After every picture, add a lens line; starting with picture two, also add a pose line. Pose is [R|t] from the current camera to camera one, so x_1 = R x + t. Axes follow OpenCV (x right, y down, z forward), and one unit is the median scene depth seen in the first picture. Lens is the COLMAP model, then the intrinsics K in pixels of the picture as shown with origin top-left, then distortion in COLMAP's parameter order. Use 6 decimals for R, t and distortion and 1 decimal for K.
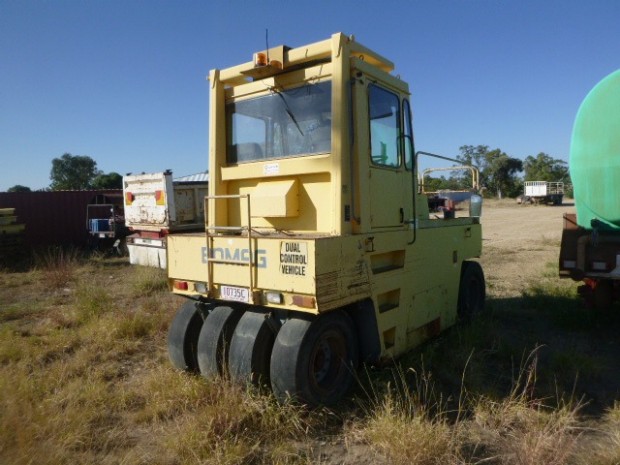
lens RADIAL K [[458.8, 0, 314.2], [0, 458.8, 232.4], [0, 0, 1]] dist [-0.031047, -0.001447]
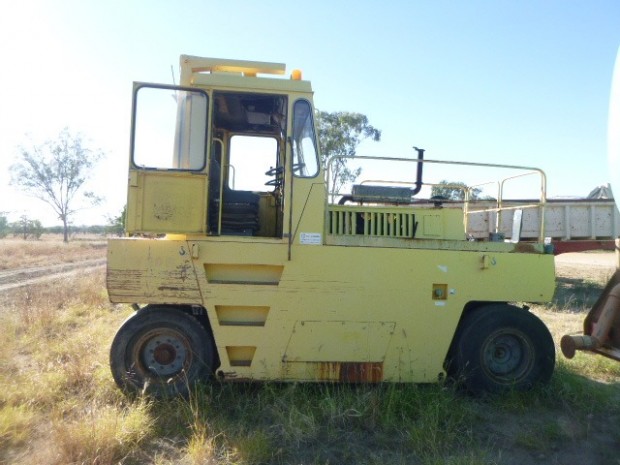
lens RADIAL K [[458.8, 0, 314.2], [0, 458.8, 232.4], [0, 0, 1]] dist [-0.031047, -0.001447]
pose [[0.665572, 0.035706, -0.745479, 0.980481], [-0.076520, 0.996856, -0.020572, -0.014997], [0.742400, 0.070736, 0.666212, 0.479591]]
